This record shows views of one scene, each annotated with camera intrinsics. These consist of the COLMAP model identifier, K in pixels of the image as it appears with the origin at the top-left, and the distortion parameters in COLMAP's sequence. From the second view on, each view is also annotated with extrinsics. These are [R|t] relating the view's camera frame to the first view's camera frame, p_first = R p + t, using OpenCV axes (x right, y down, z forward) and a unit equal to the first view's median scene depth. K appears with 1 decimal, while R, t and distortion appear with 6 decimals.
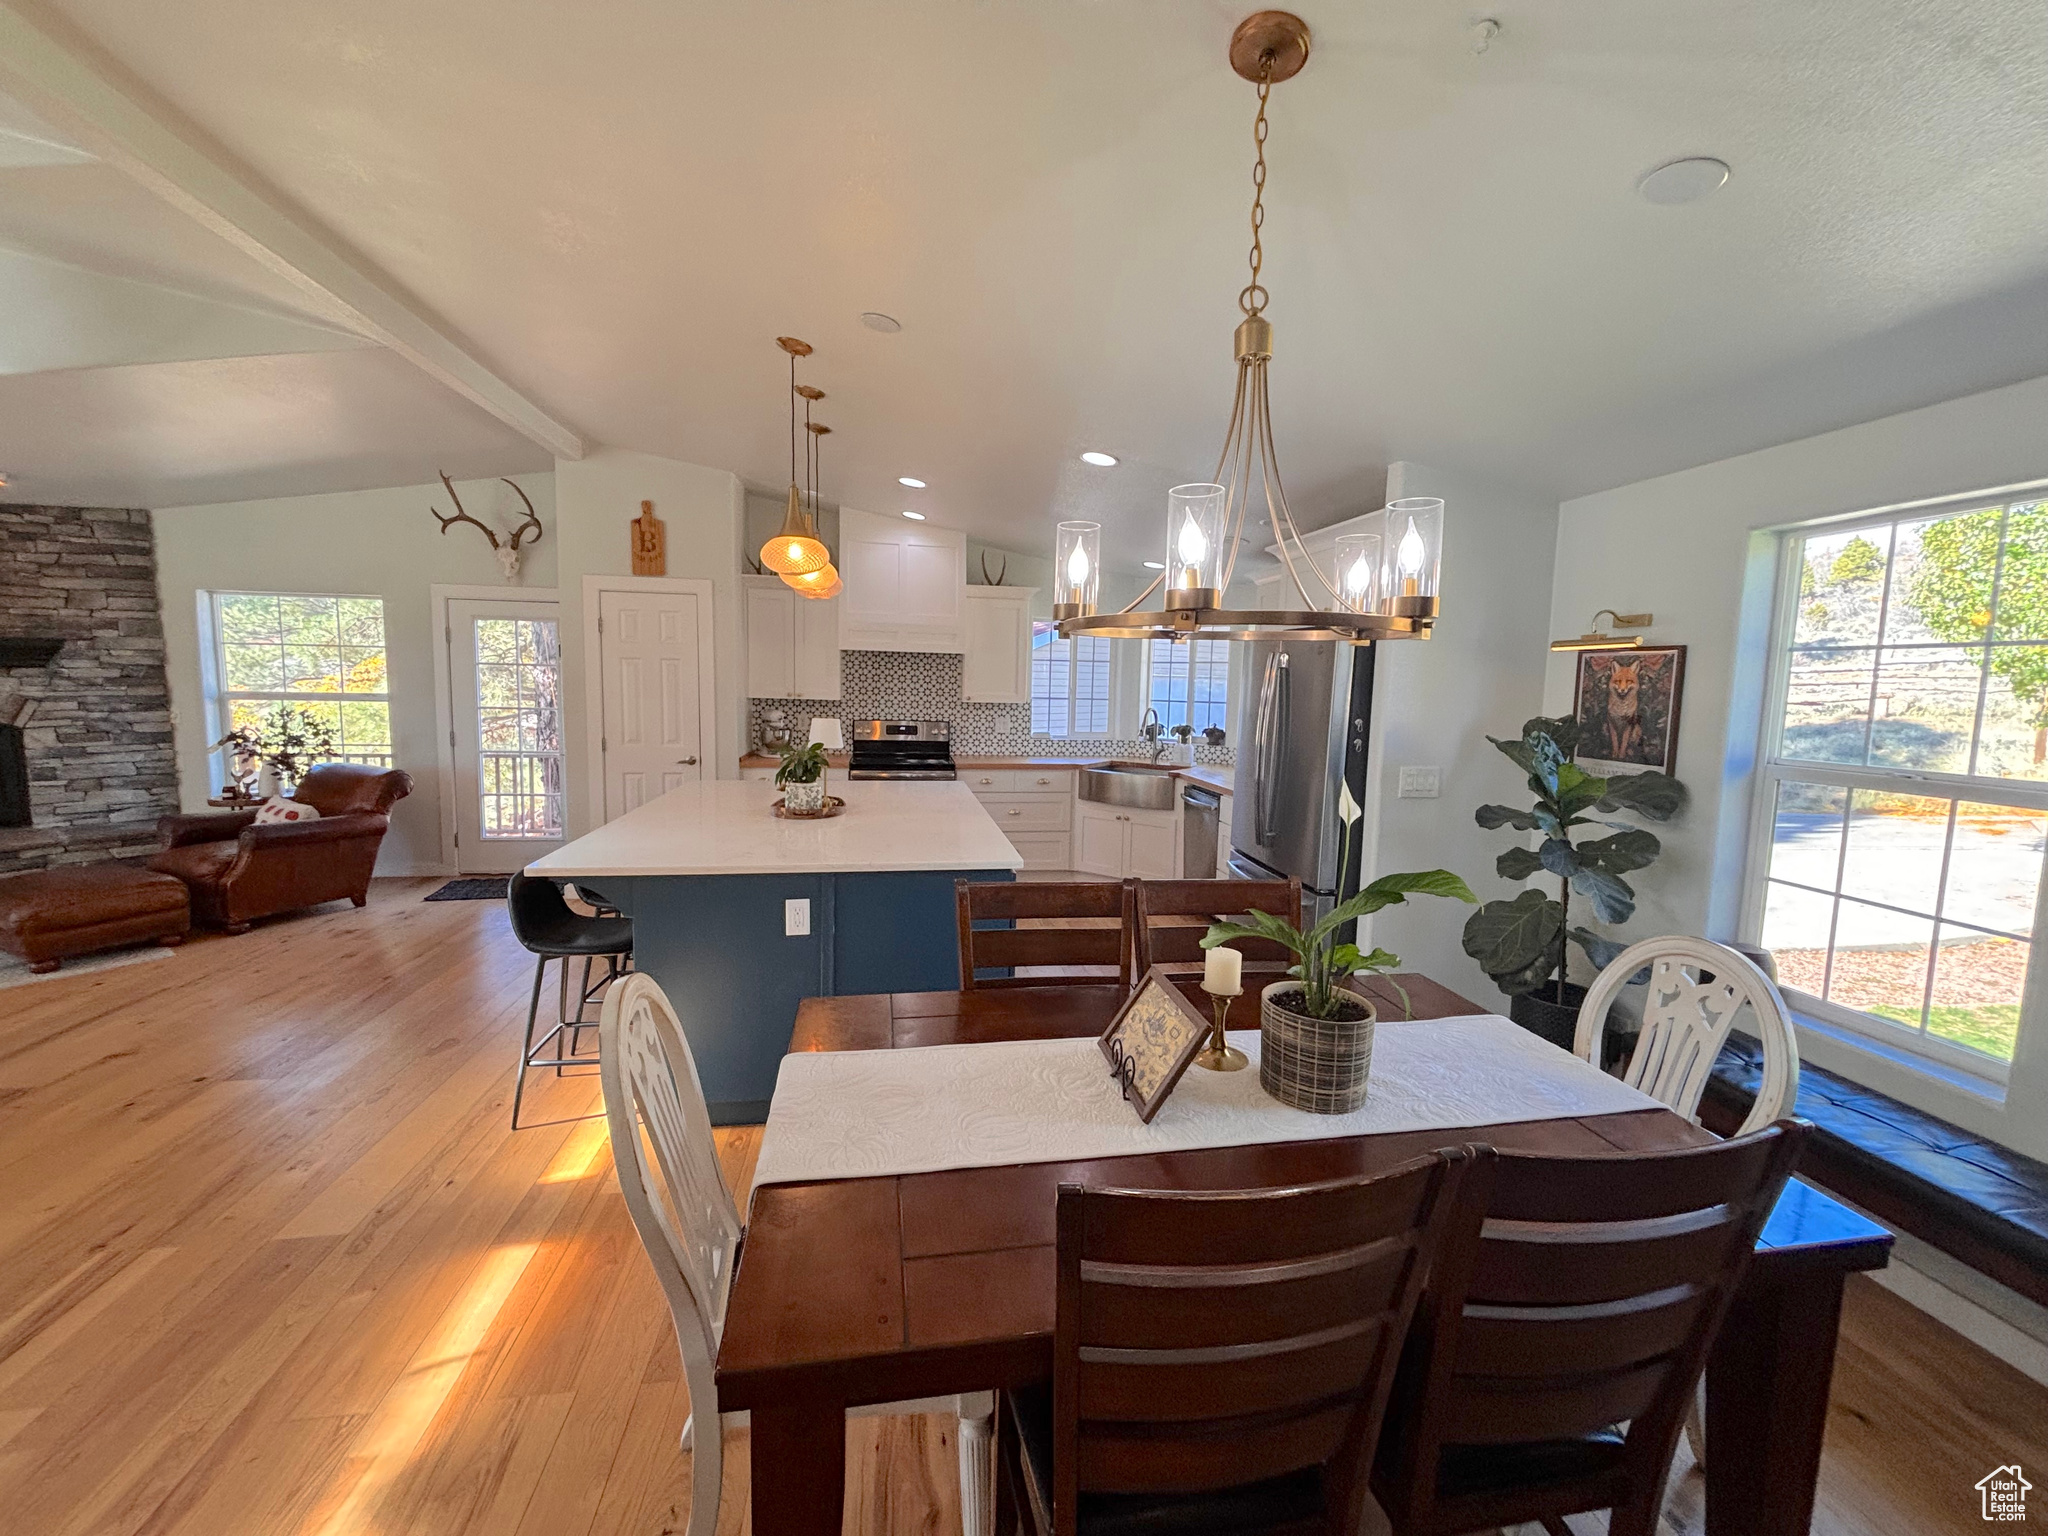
lens RADIAL K [[819.6, 0, 1019.9], [0, 819.6, 767.5], [0, 0, 1]] dist [-0.004124, 0.001522]
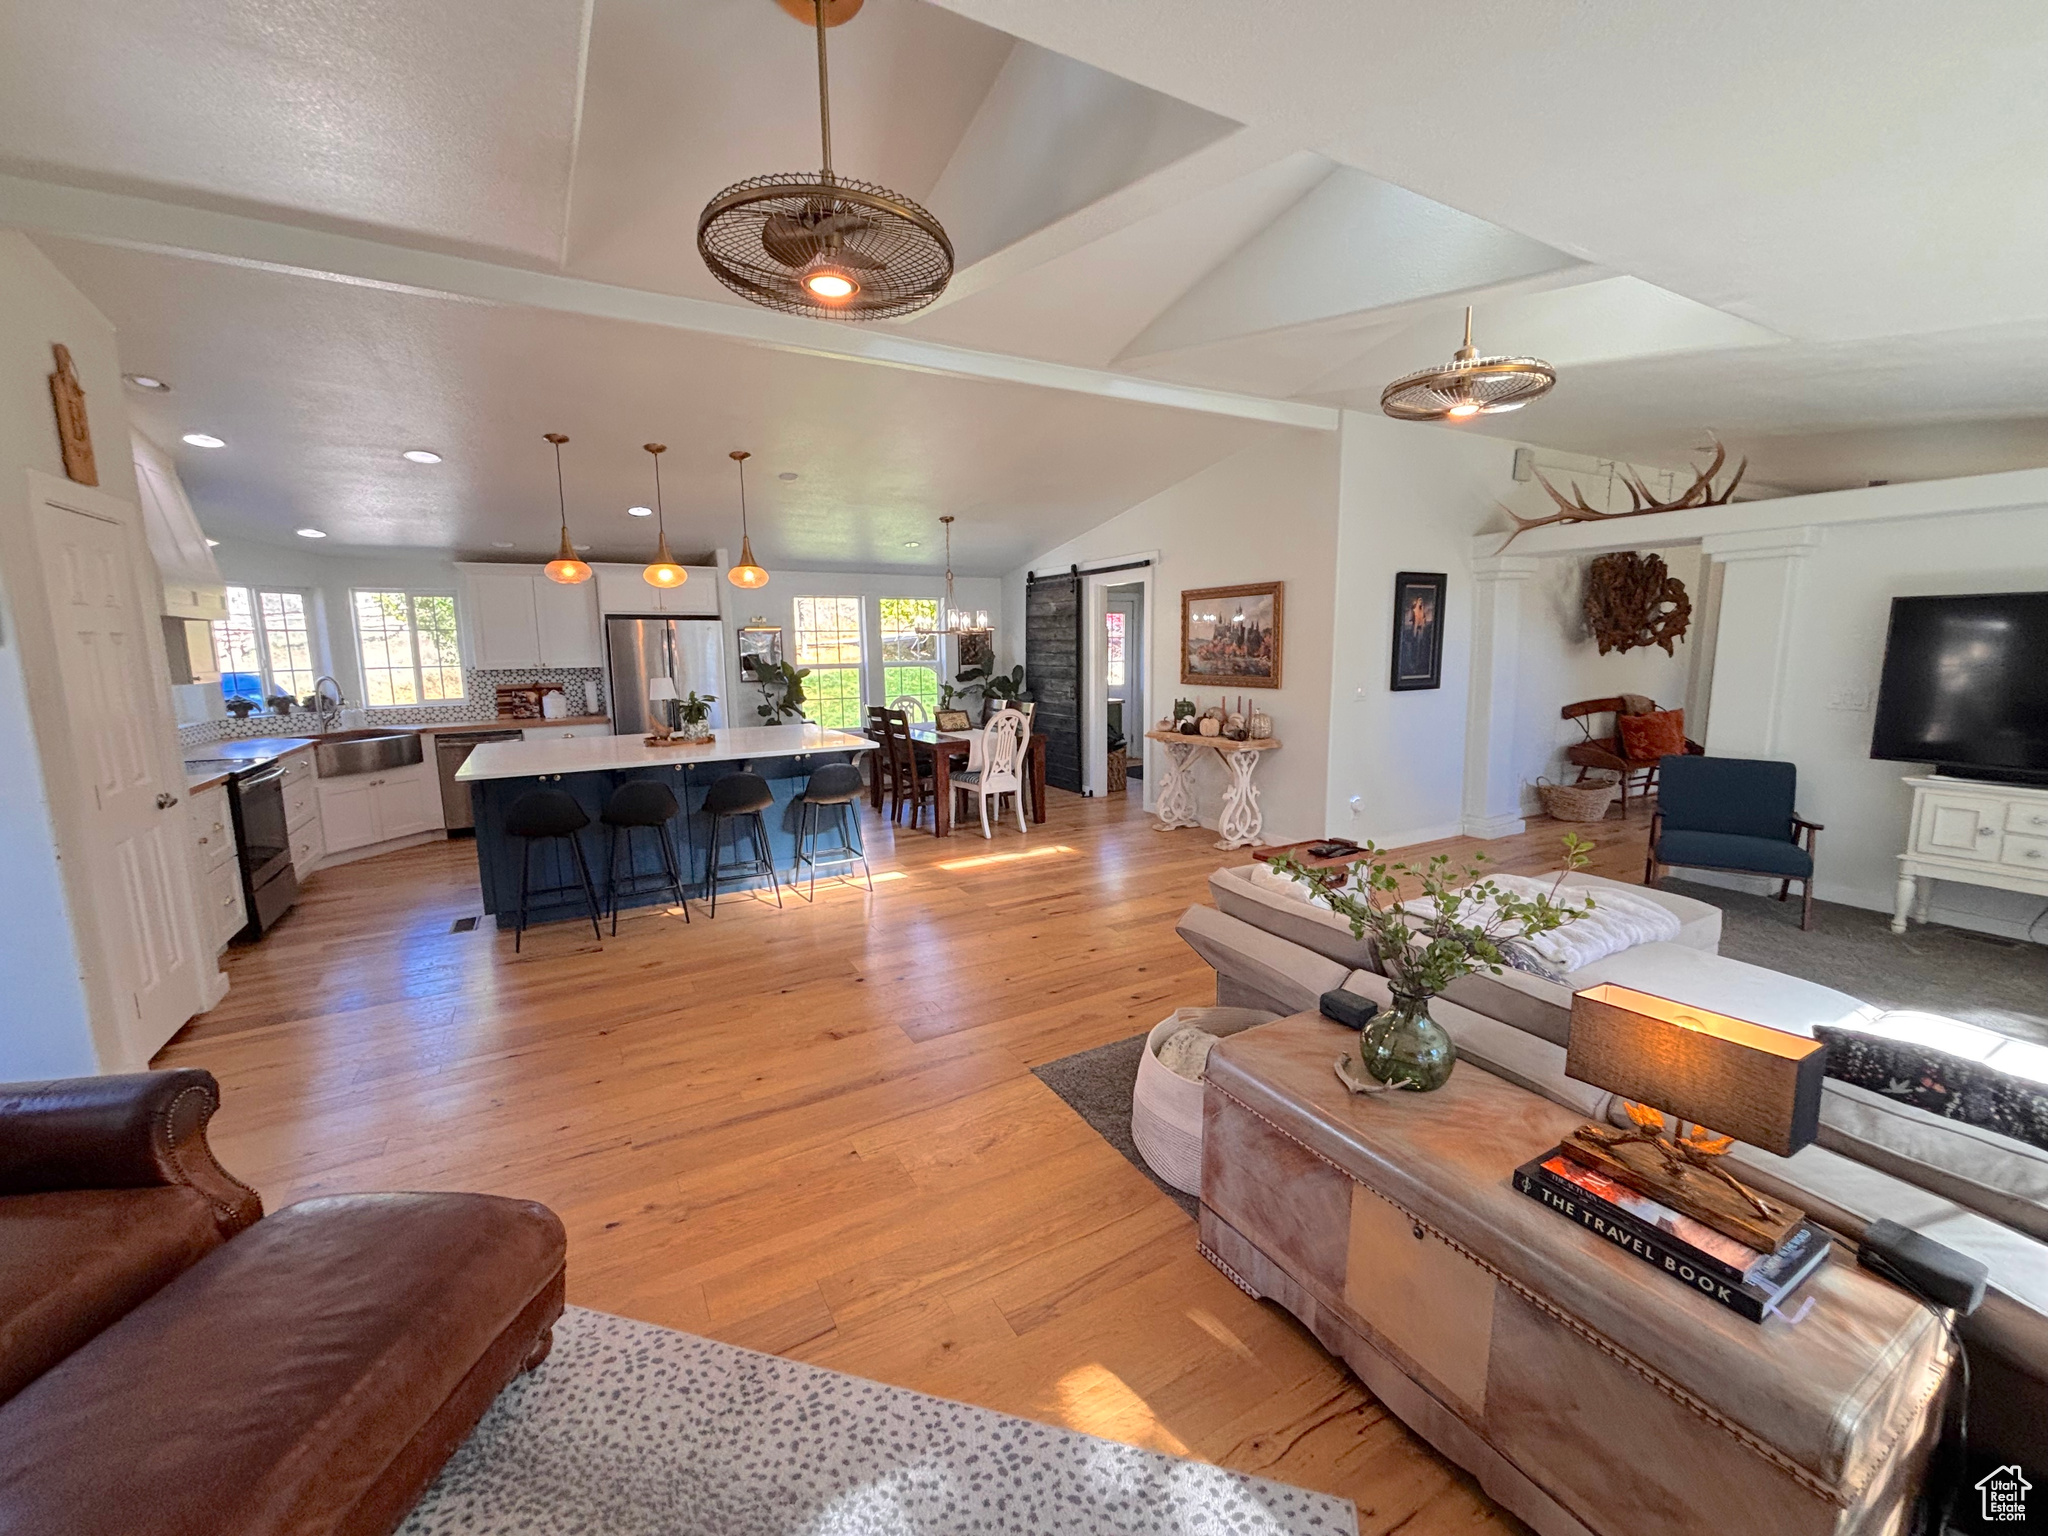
lens RADIAL K [[819.6, 0, 1014.0], [0, 819.6, 758.5], [0, 0, 1]] dist [-0.004124, 0.001522]
pose [[-0.345035, -0.150396, 0.926462, -1.206280], [0.108392, 0.974090, 0.198495, -0.094417], [-0.932310, 0.168909, -0.319794, 0.619040]]
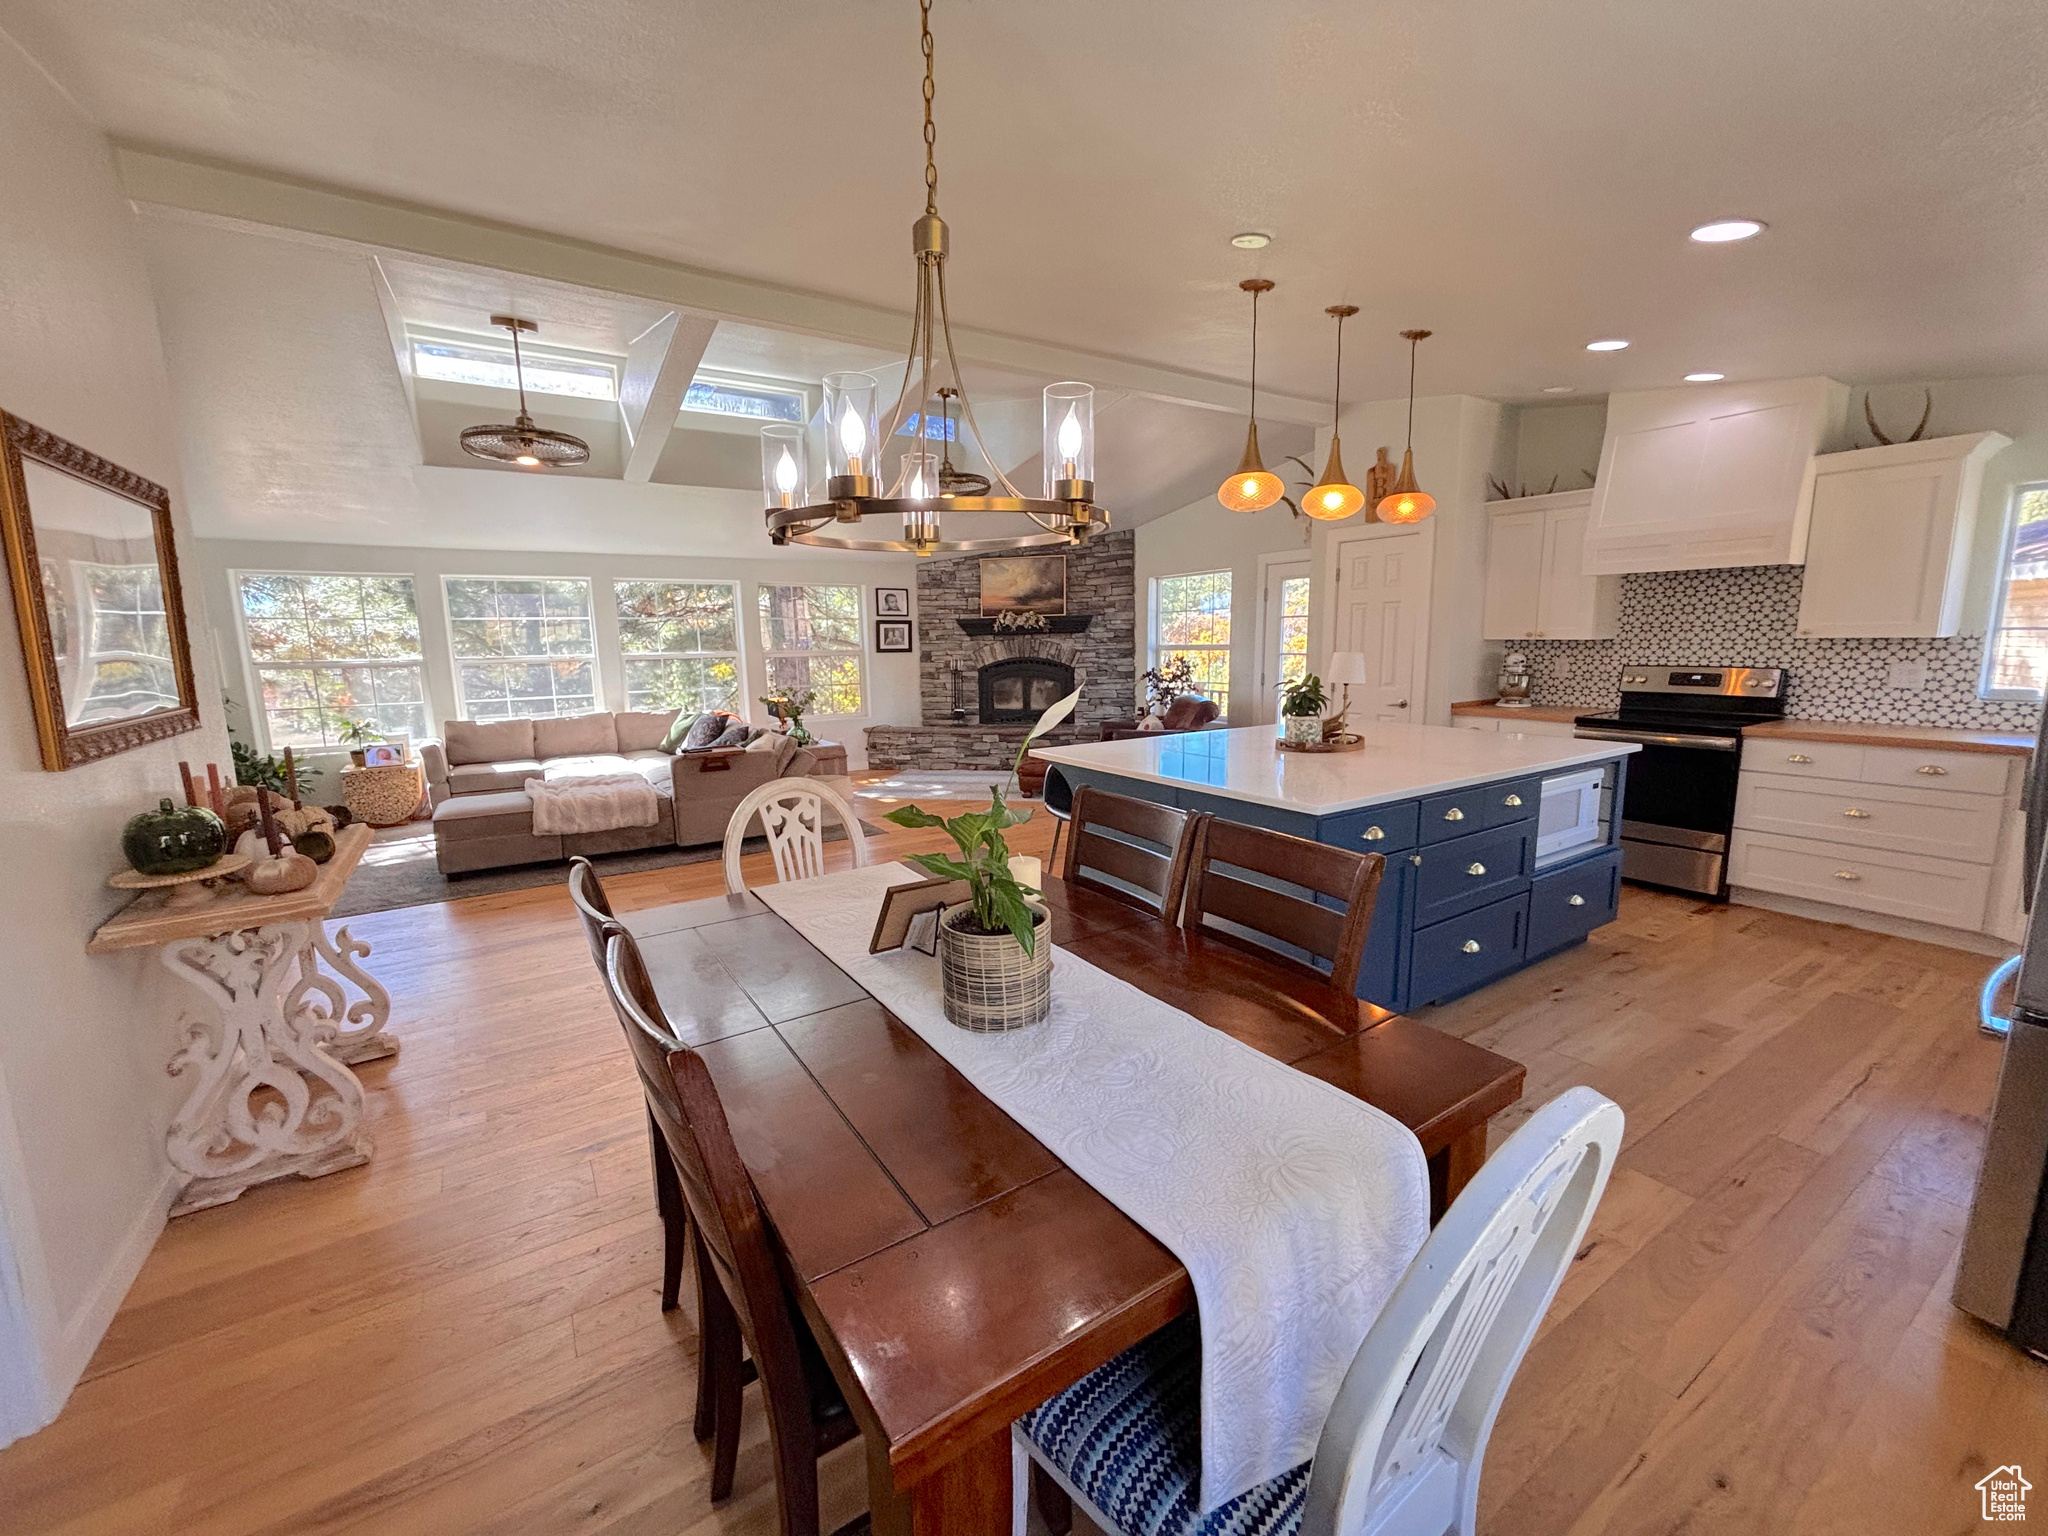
lens RADIAL K [[819.6, 0, 1015.0], [0, 819.6, 759.6], [0, 0, 1]] dist [-0.004124, 0.001522]
pose [[0.389079, 0.105938, -0.915093, 0.342660], [-0.072528, 0.993805, 0.084213, 0.008975], [0.918345, 0.033605, 0.394352, 0.186238]]
